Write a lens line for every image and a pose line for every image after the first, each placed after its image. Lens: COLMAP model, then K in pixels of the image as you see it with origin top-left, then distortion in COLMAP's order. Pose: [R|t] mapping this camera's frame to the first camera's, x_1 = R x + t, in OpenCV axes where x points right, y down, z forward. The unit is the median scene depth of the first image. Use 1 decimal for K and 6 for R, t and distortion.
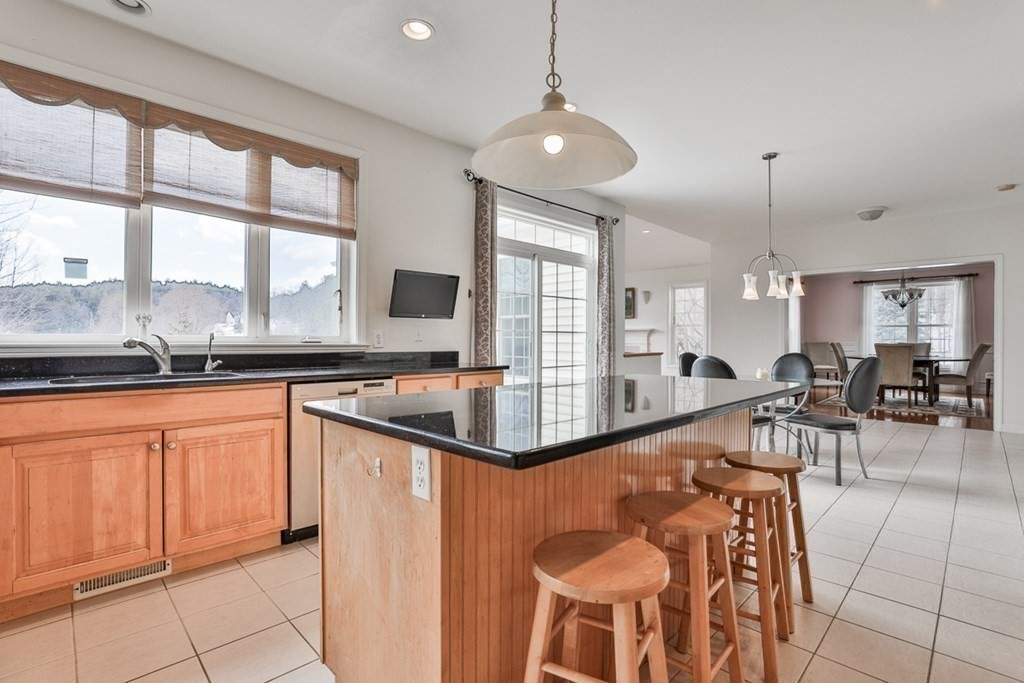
lens RADIAL K [[473.5, 0, 512.0], [0, 473.5, 341.5], [0, 0, 1]] dist [-0.001372, -0.000288]
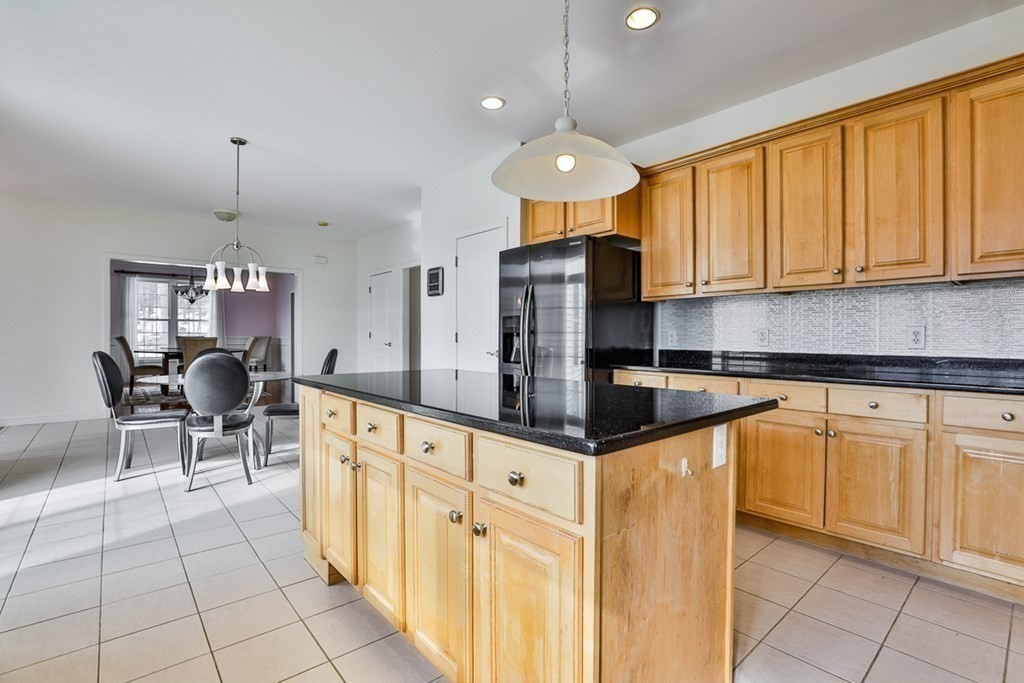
lens RADIAL K [[484.5, 0, 512.0], [0, 484.5, 341.5], [0, 0, 1]] dist [-0.000220, -0.000024]
pose [[0.084985, -0.020349, 0.996174, -0.360502], [0.006142, 0.999783, 0.019898, -0.004982], [-0.996363, 0.004428, 0.085092, 0.348046]]
